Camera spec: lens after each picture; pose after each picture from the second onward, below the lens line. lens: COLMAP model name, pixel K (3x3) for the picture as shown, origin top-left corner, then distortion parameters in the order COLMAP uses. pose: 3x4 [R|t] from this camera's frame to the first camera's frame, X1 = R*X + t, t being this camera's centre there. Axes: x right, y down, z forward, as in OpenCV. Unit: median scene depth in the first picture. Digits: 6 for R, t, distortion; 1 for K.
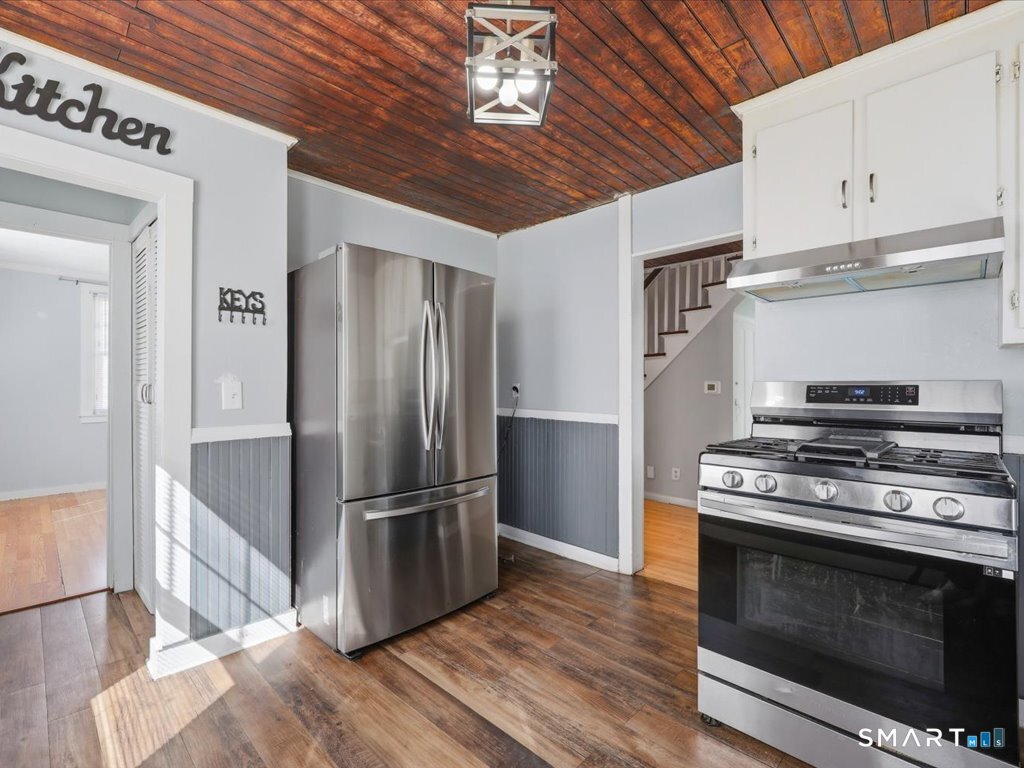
lens RADIAL K [[470.8, 0, 508.8], [0, 470.8, 382.9], [0, 0, 1]] dist [-0.001931, -0.000134]
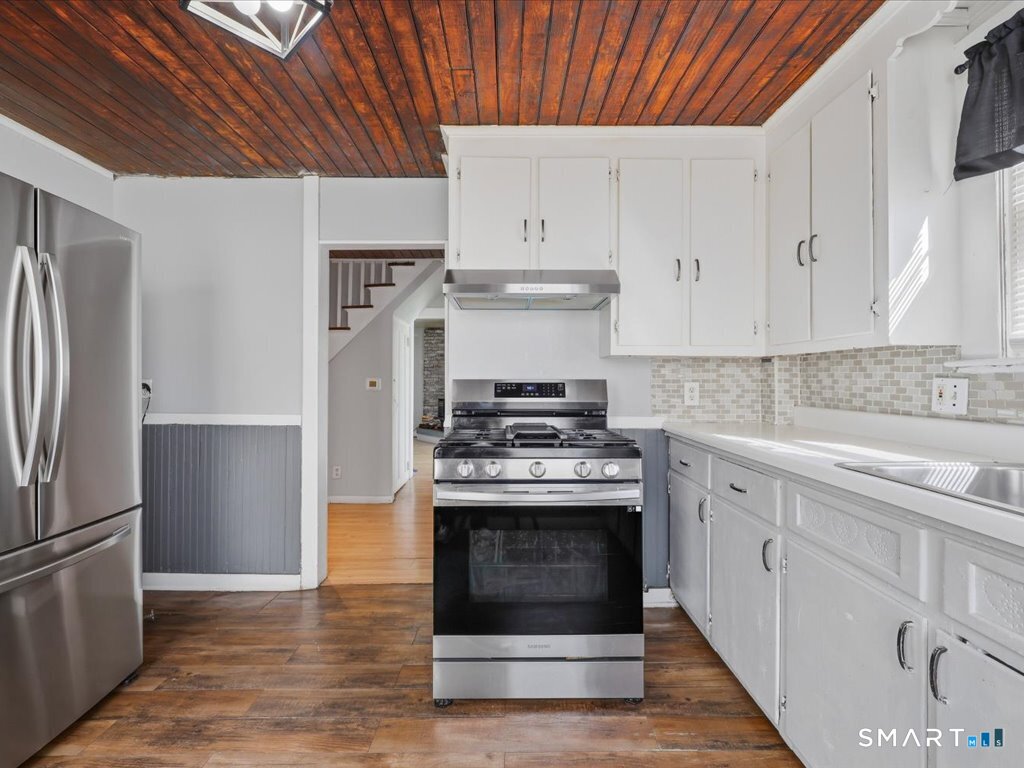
lens RADIAL K [[463.5, 0, 508.3], [0, 463.5, 378.3], [0, 0, 1]] dist [-0.001471, -0.000086]
pose [[0.716137, 0.006020, 0.697933, -0.145977], [-0.004495, 0.999982, -0.004013, -0.001483], [-0.697945, -0.000263, 0.716151, 0.119103]]
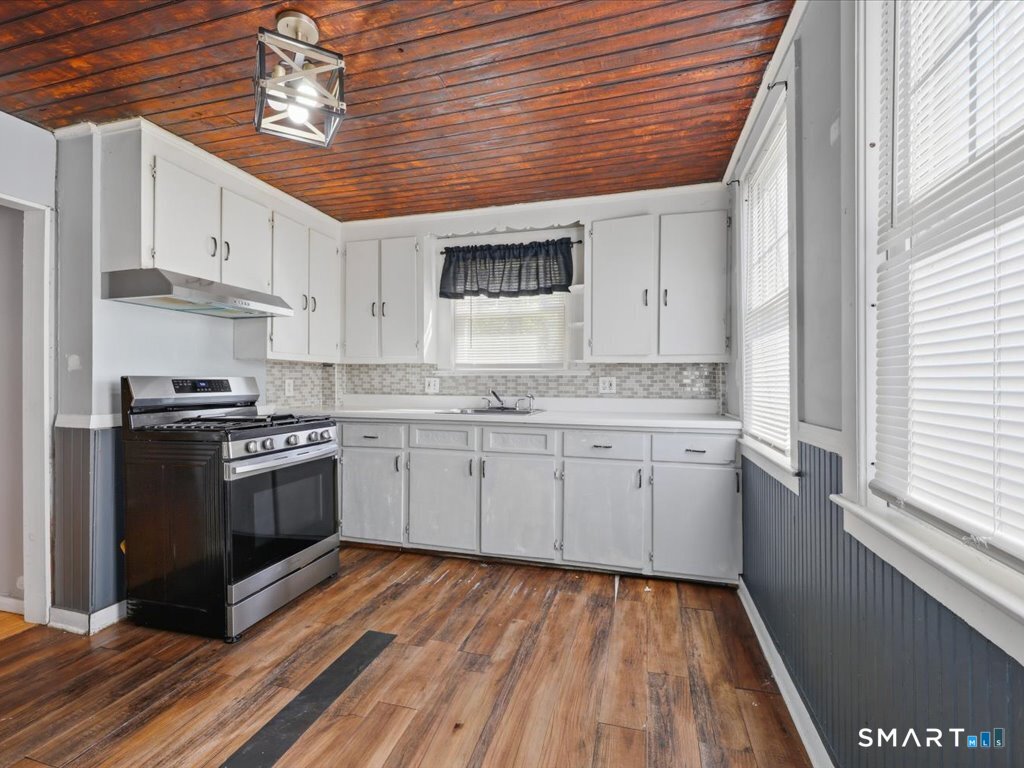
lens RADIAL K [[463.7, 0, 507.6], [0, 463.7, 382.5], [0, 0, 1]] dist [0.000495, 0.000126]
pose [[-0.469869, -0.003739, 0.882728, -0.788122], [-0.005543, 0.999984, 0.001285, 0.006079], [-0.882719, -0.004289, -0.469882, 0.709385]]
